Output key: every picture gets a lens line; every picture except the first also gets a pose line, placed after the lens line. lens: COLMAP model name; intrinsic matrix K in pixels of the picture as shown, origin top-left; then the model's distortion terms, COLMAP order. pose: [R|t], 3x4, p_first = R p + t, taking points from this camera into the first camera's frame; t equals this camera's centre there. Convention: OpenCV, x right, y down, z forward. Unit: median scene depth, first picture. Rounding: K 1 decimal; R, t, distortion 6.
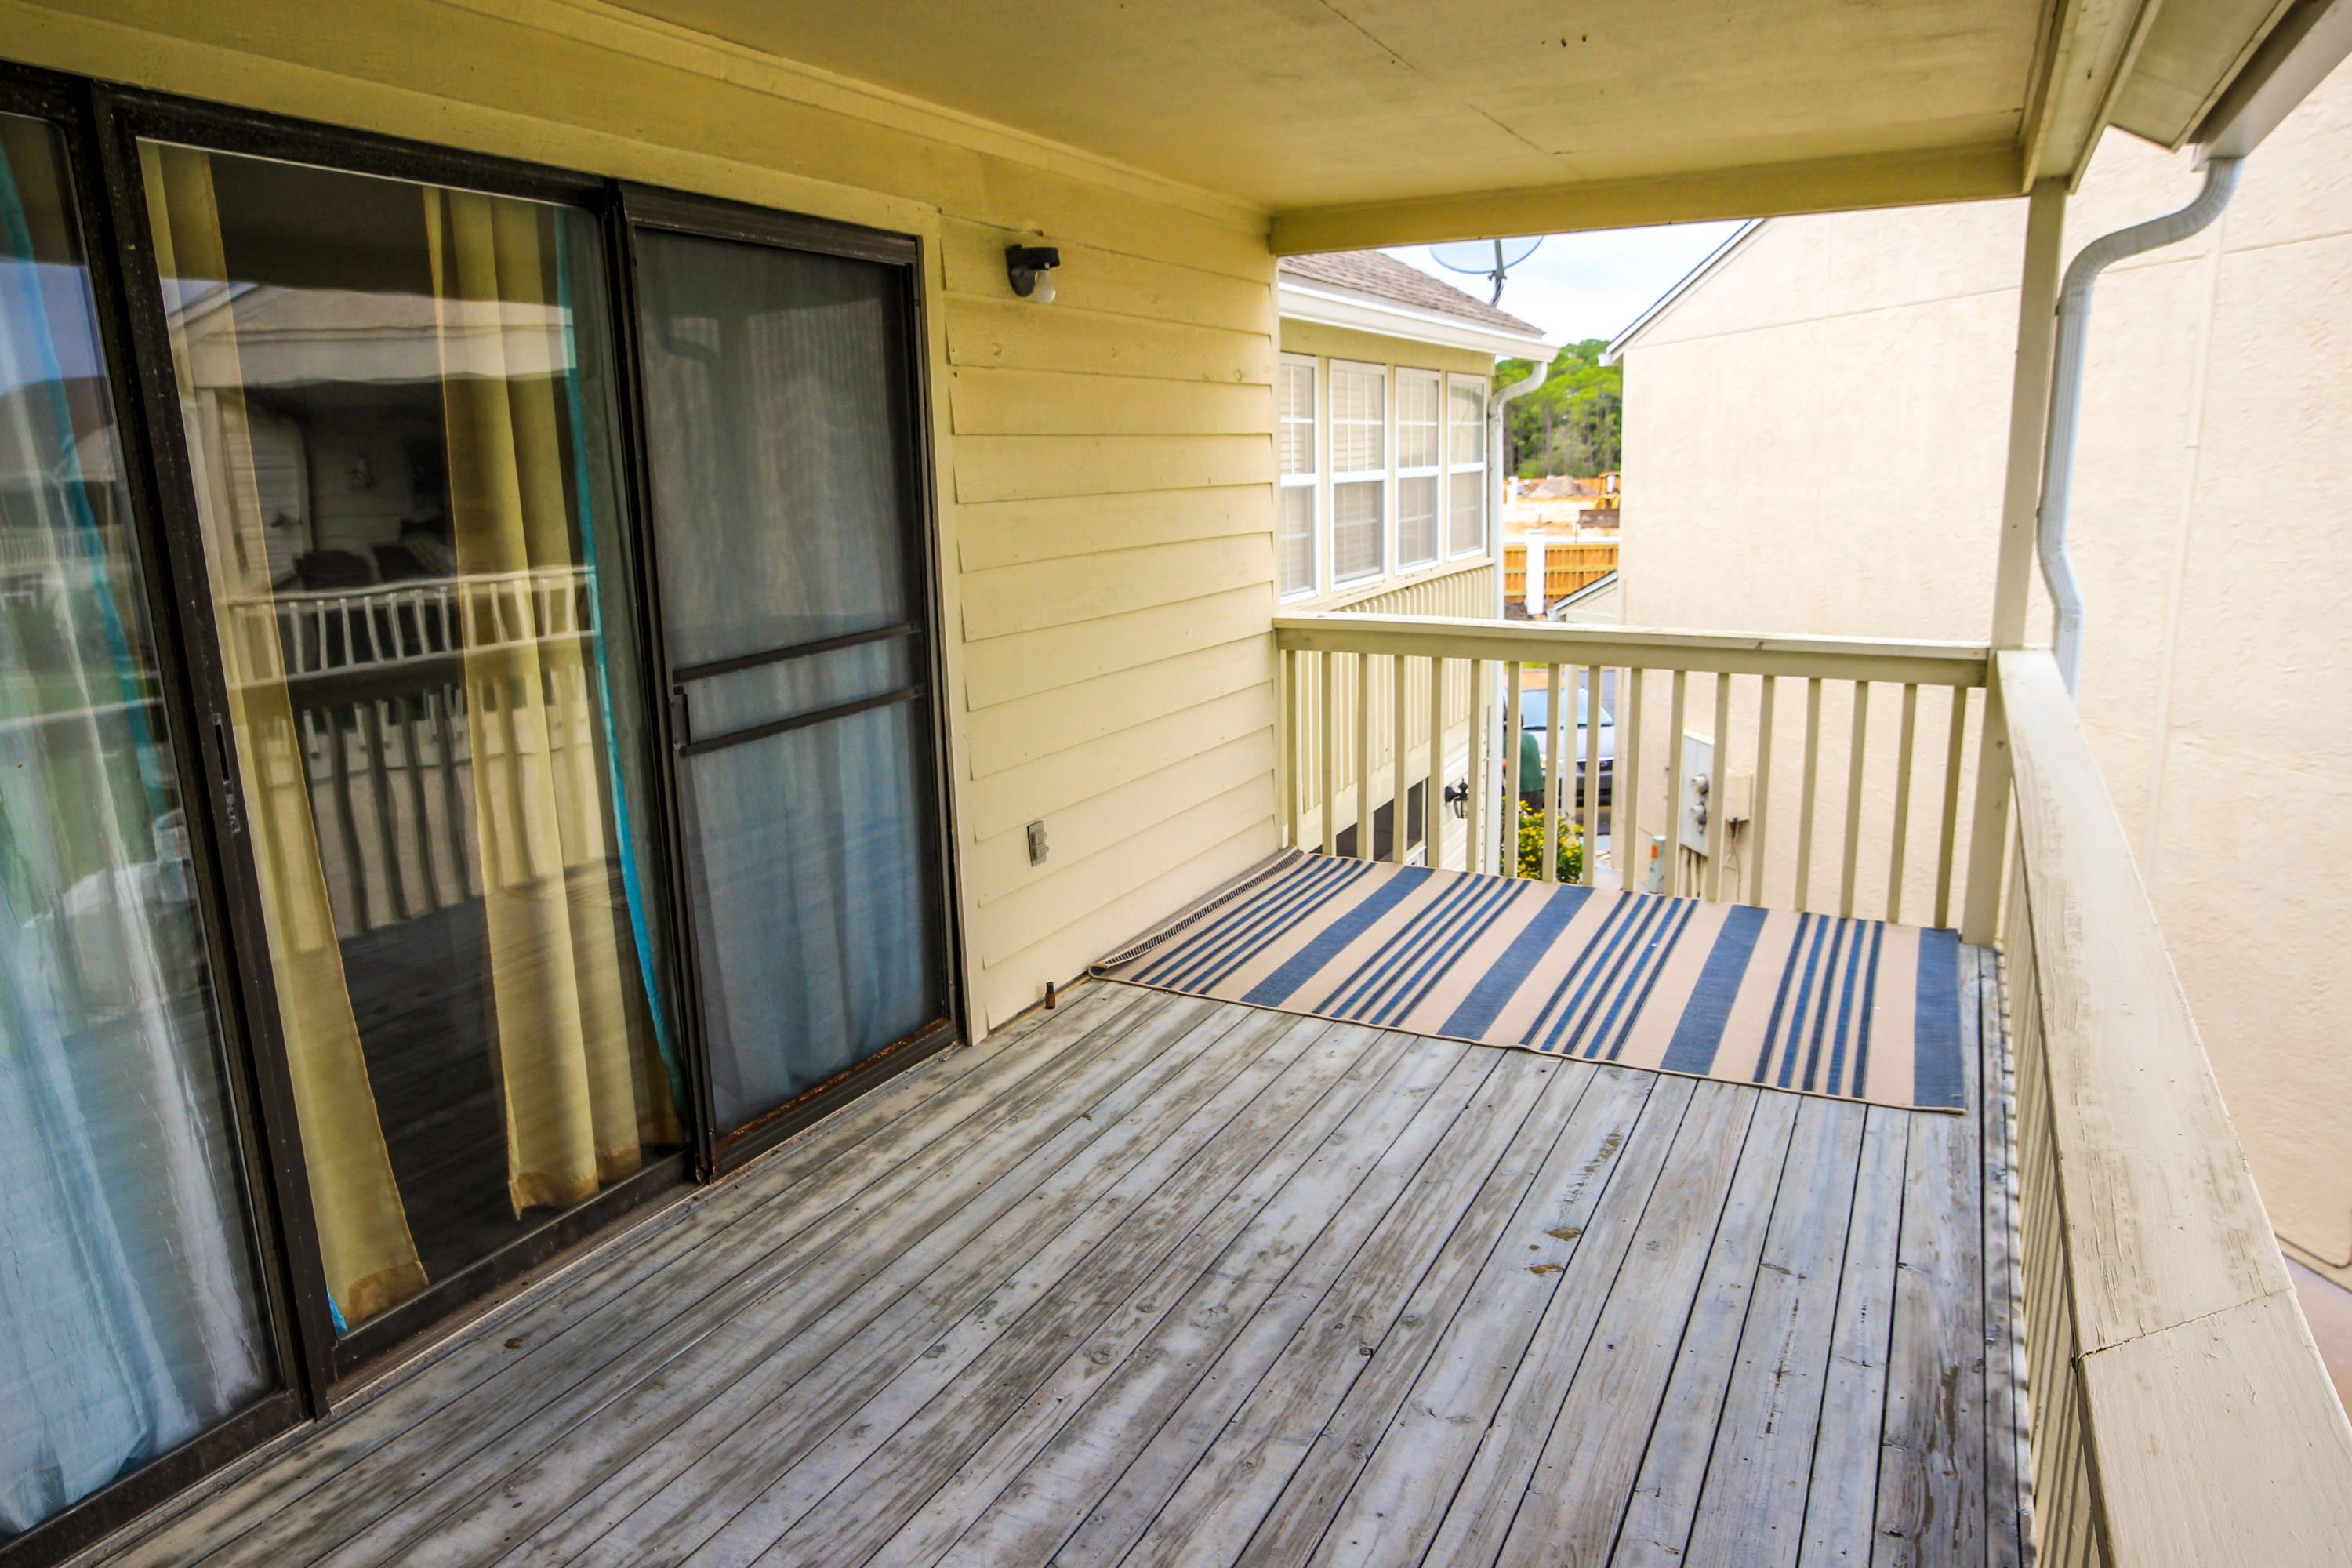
lens RADIAL K [[1498.9, 0, 1168.8], [0, 1498.9, 783.2], [0, 0, 1]] dist [-0.061547, 0.053631]
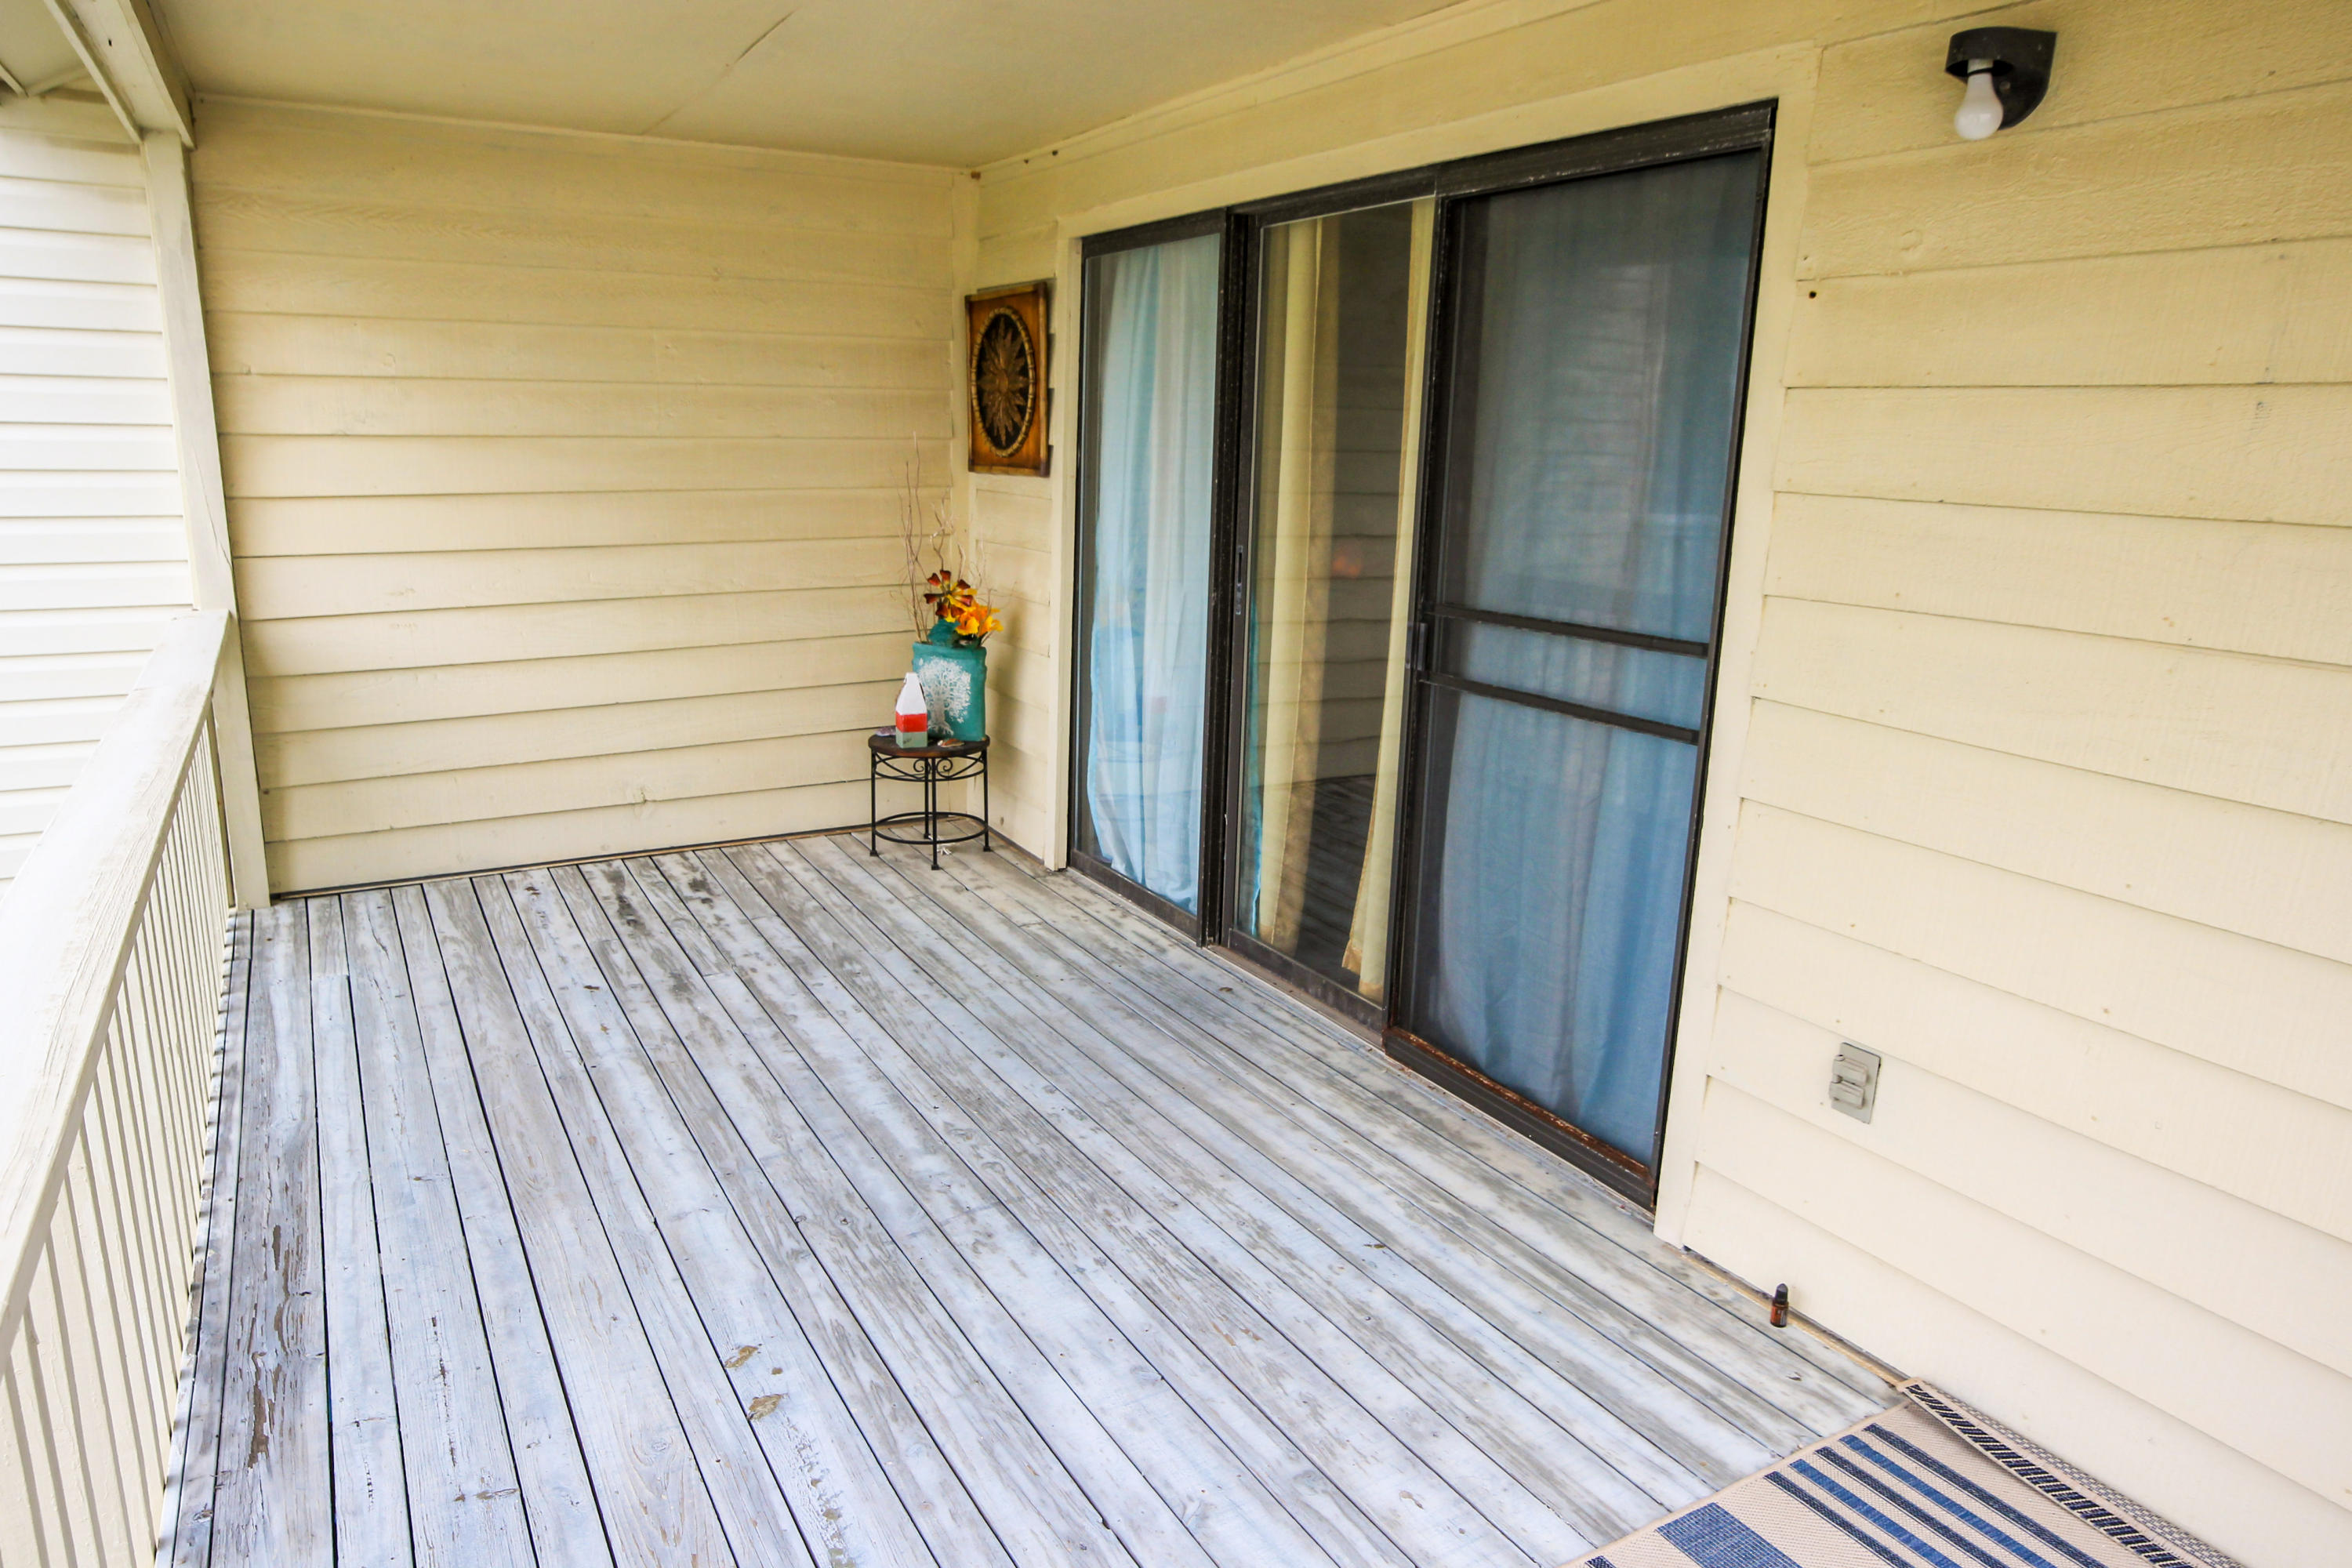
lens RADIAL K [[1498.9, 0, 1168.8], [0, 1498.9, 783.2], [0, 0, 1]] dist [-0.061547, 0.053631]
pose [[-0.534743, 0.211548, -0.818106, 0.764843], [-0.188046, 0.914088, 0.359281, -0.339990], [0.823826, 0.345964, -0.449021, 1.491906]]
